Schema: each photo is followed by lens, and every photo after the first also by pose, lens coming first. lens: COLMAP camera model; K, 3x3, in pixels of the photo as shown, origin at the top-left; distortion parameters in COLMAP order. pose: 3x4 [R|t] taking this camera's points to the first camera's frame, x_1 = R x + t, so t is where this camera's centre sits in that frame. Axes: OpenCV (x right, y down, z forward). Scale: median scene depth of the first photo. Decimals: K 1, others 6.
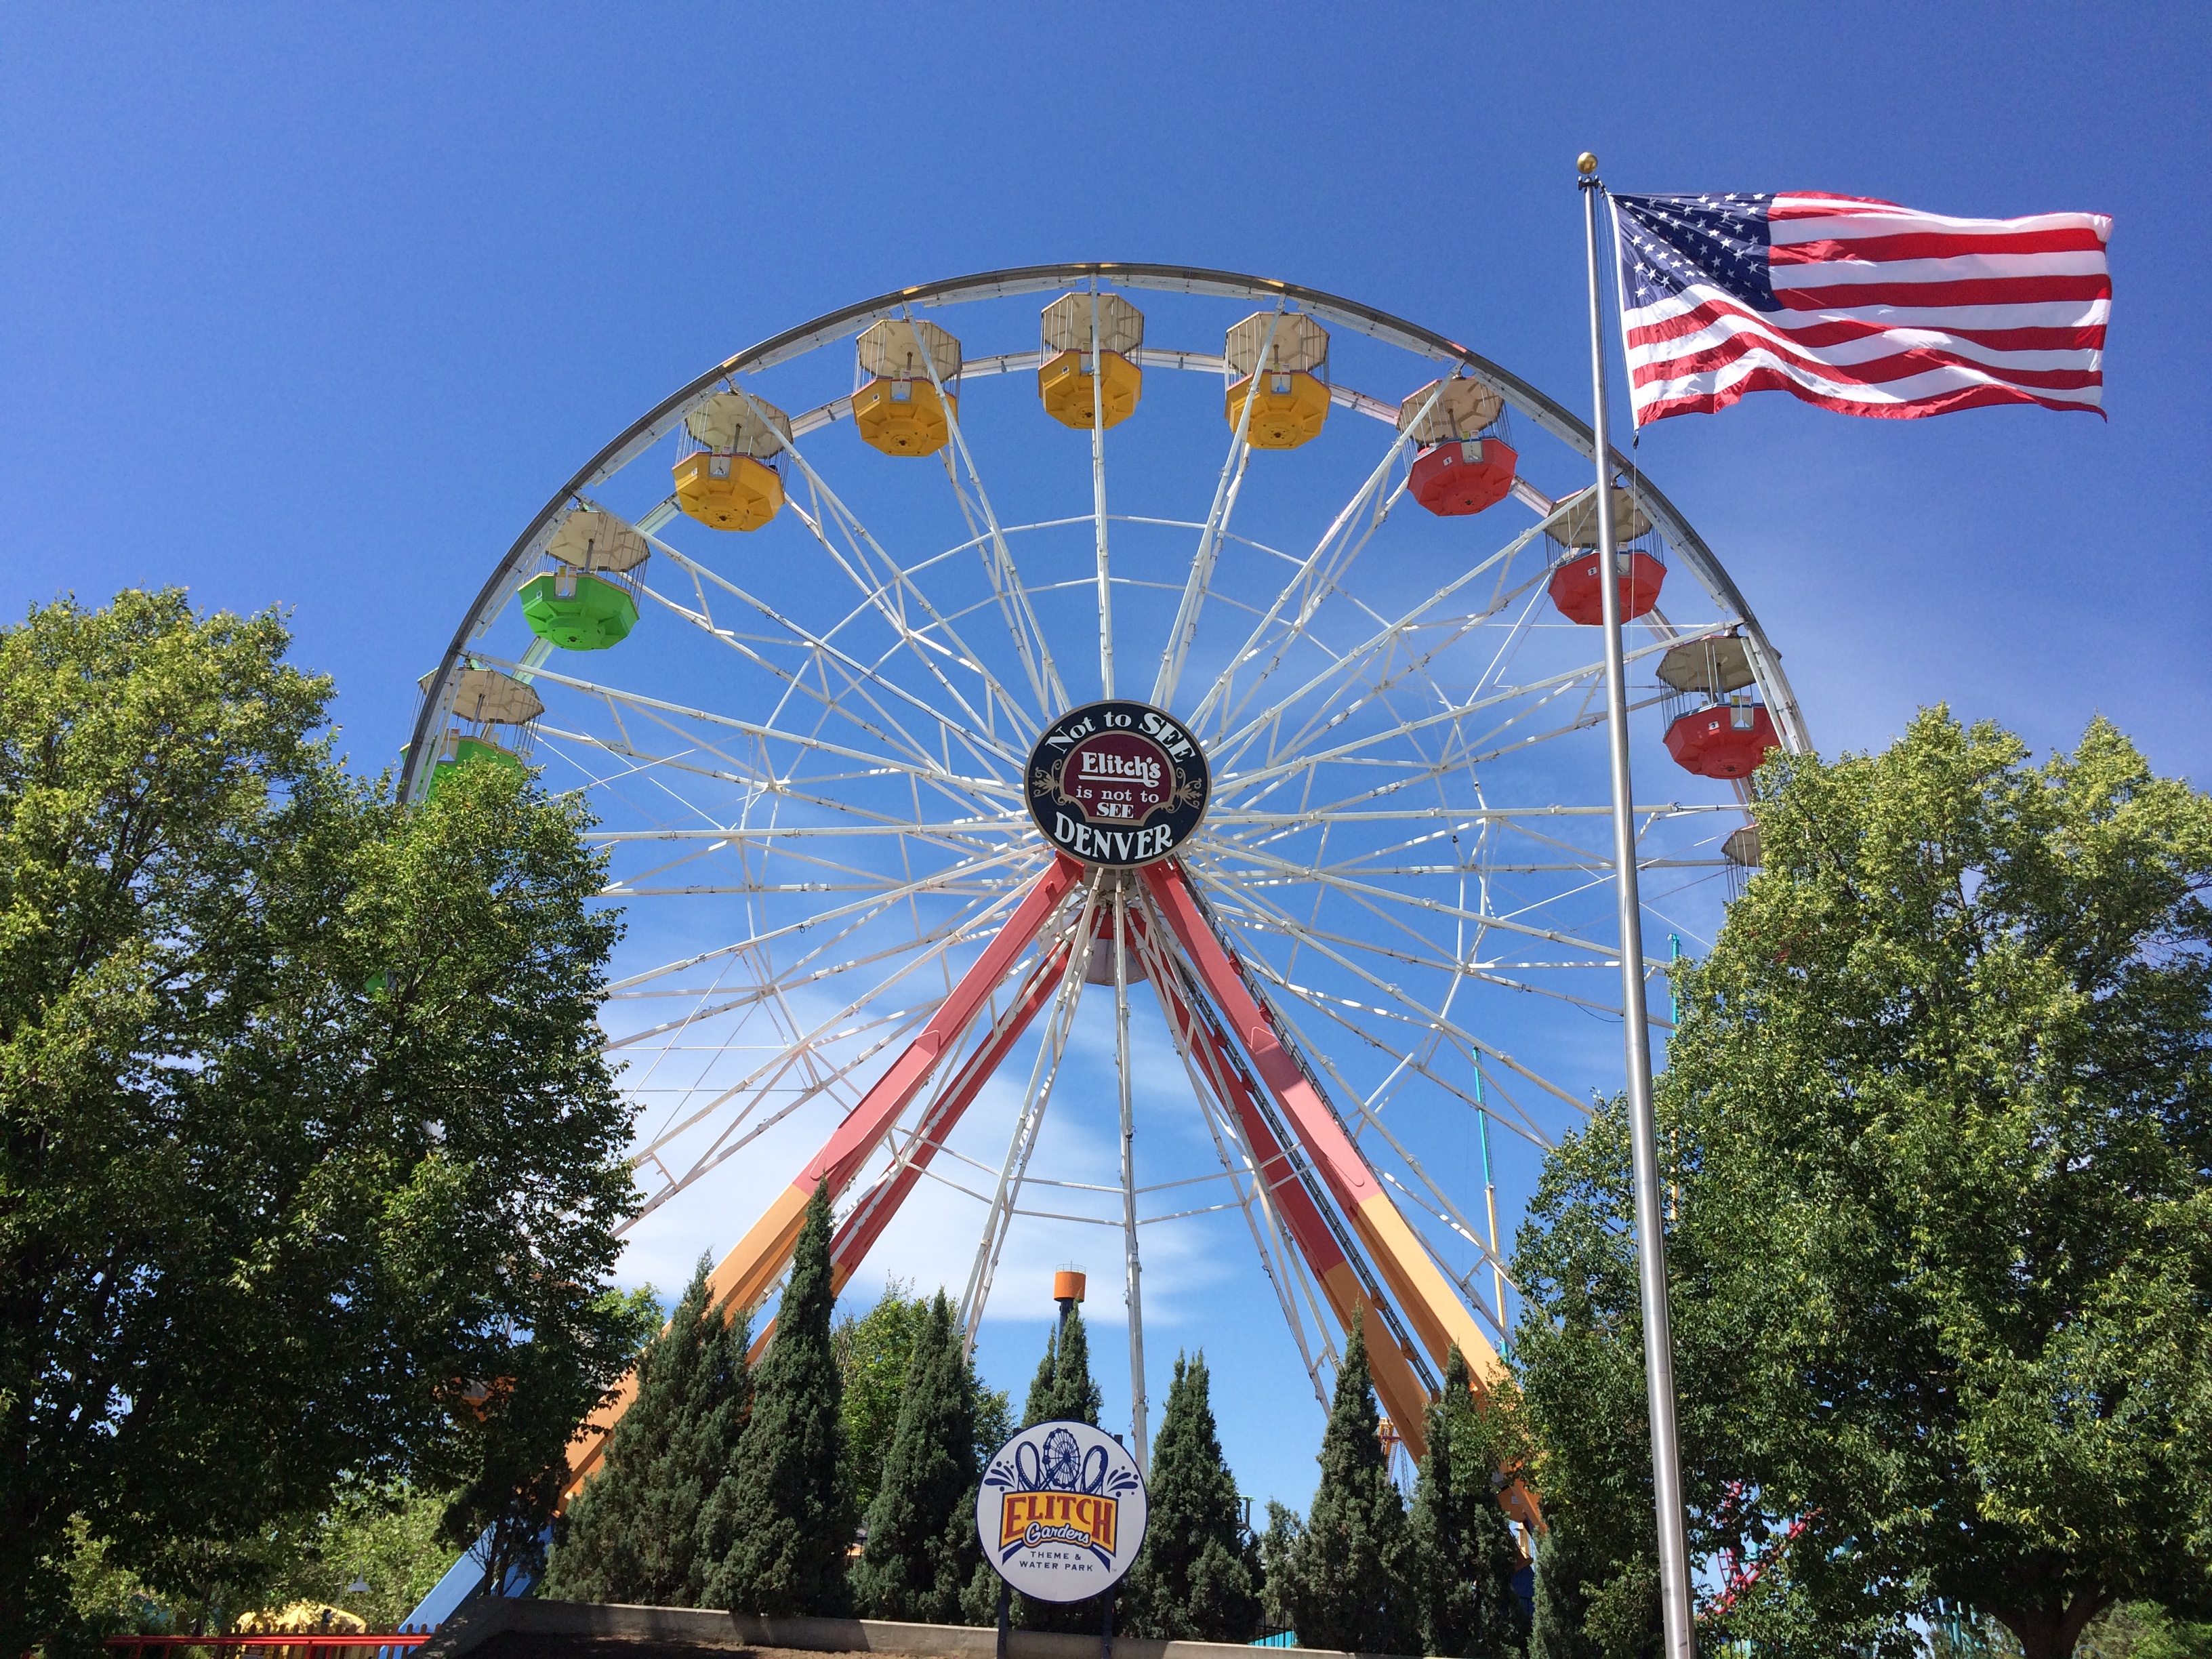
lens RADIAL K [[1842.7, 0, 1111.5], [0, 1842.7, 818.6], [0, 0, 1]] dist [0.038750, -0.007941]
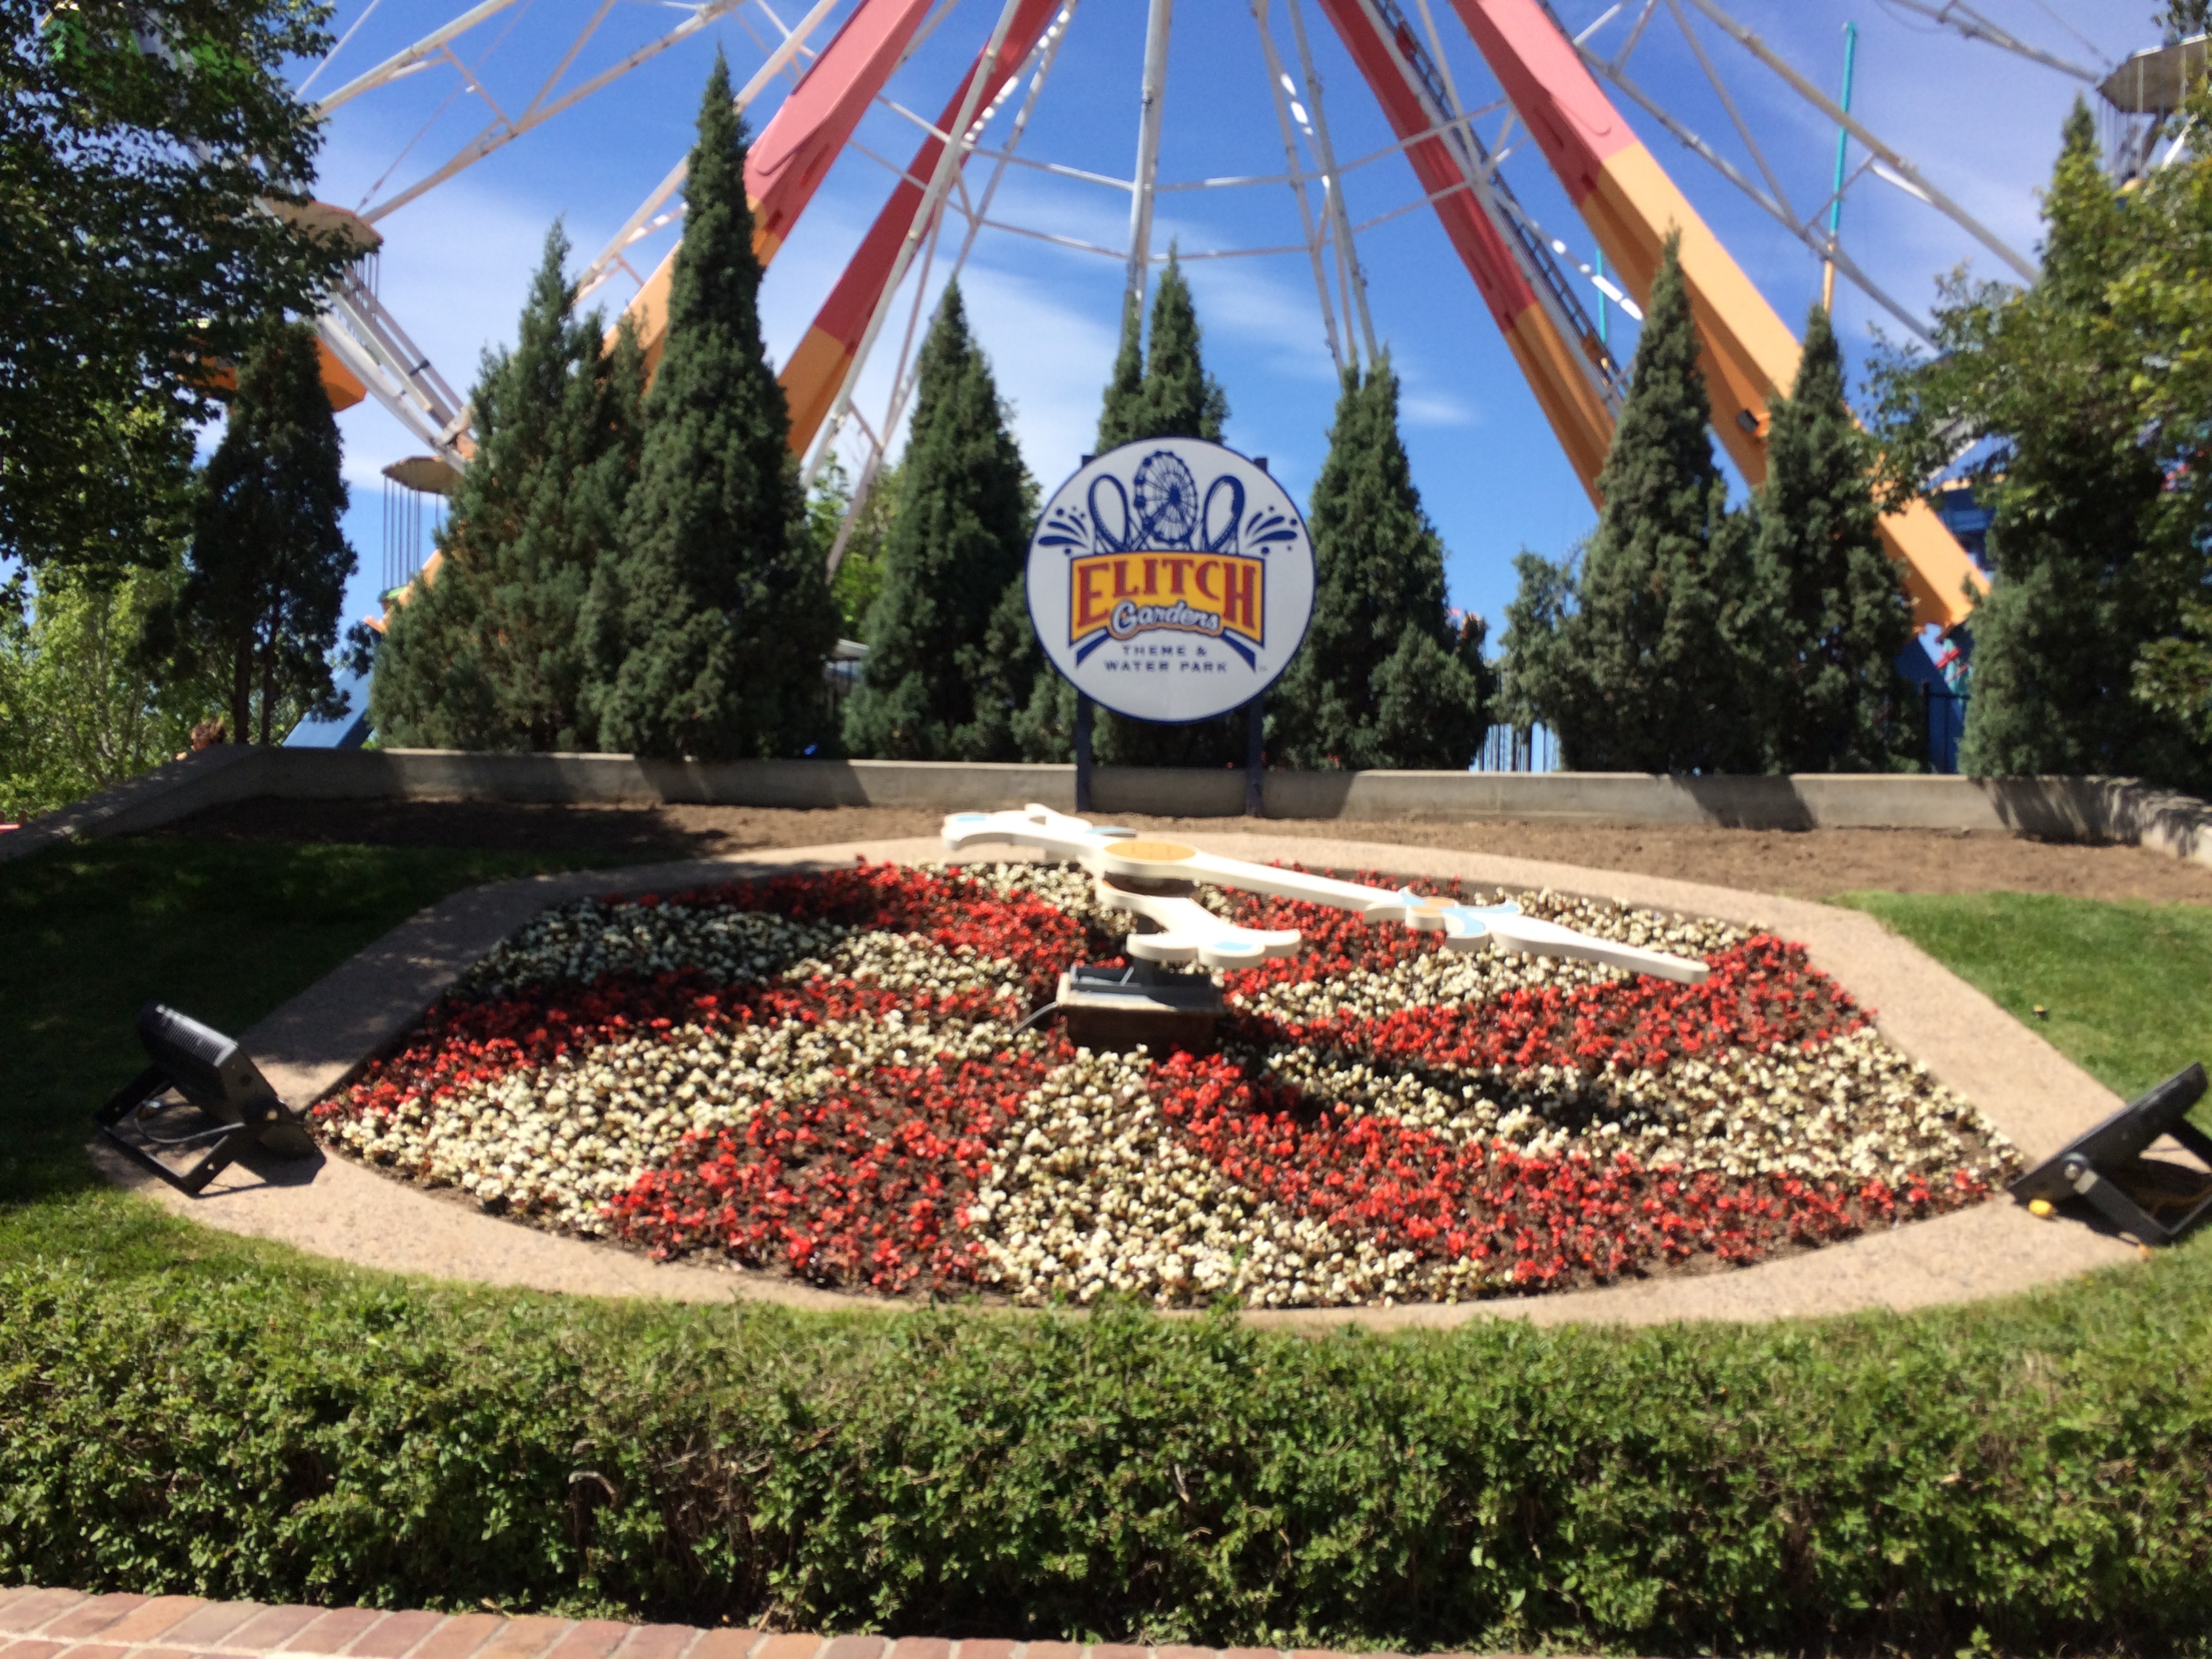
lens RADIAL K [[1842.7, 0, 1109.3], [0, 1842.7, 831.5], [0, 0, 1]] dist [0.038750, -0.007941]
pose [[0.997669, -0.041152, -0.054430, -0.017211], [0.059733, 0.912313, 0.405114, 0.202937], [0.032986, -0.407421, 0.912644, 0.420560]]
